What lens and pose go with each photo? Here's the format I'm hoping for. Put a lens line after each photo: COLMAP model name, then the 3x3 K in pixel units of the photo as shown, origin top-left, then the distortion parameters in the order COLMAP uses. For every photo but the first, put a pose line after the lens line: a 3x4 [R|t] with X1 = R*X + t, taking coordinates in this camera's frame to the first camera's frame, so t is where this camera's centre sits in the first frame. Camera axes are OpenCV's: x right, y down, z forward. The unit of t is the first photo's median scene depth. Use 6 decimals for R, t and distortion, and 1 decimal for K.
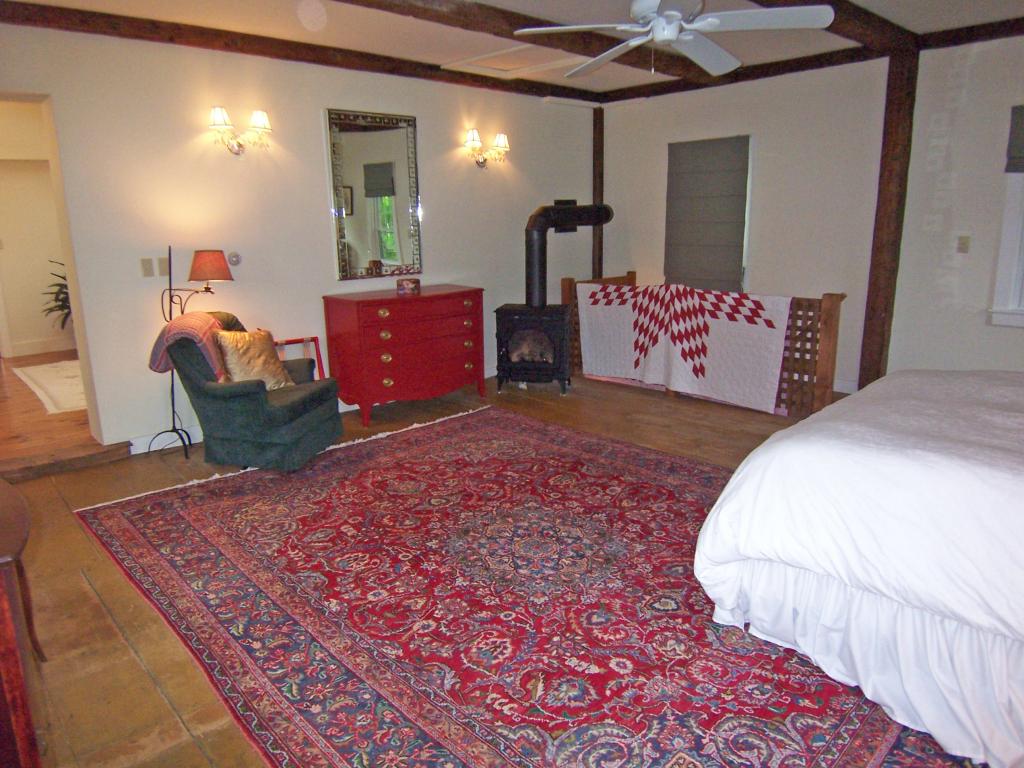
lens RADIAL K [[680.6, 0, 512.0], [0, 680.6, 384.0], [0, 0, 1]] dist [0.002460, -0.075302]
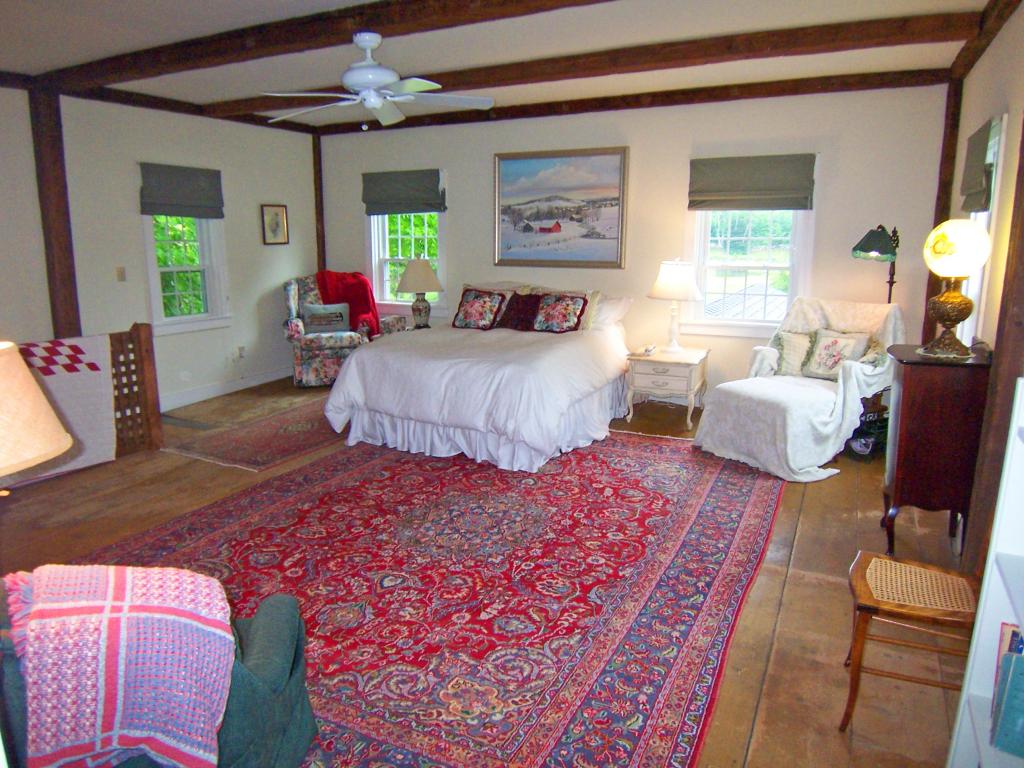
lens RADIAL K [[680.6, 0, 512.0], [0, 680.6, 384.0], [0, 0, 1]] dist [0.002460, -0.075302]
pose [[-0.340033, -0.173034, 0.924358, -1.068928], [0.228142, 0.938386, 0.259584, -0.285158], [-0.912321, 0.299152, -0.279605, 1.234621]]
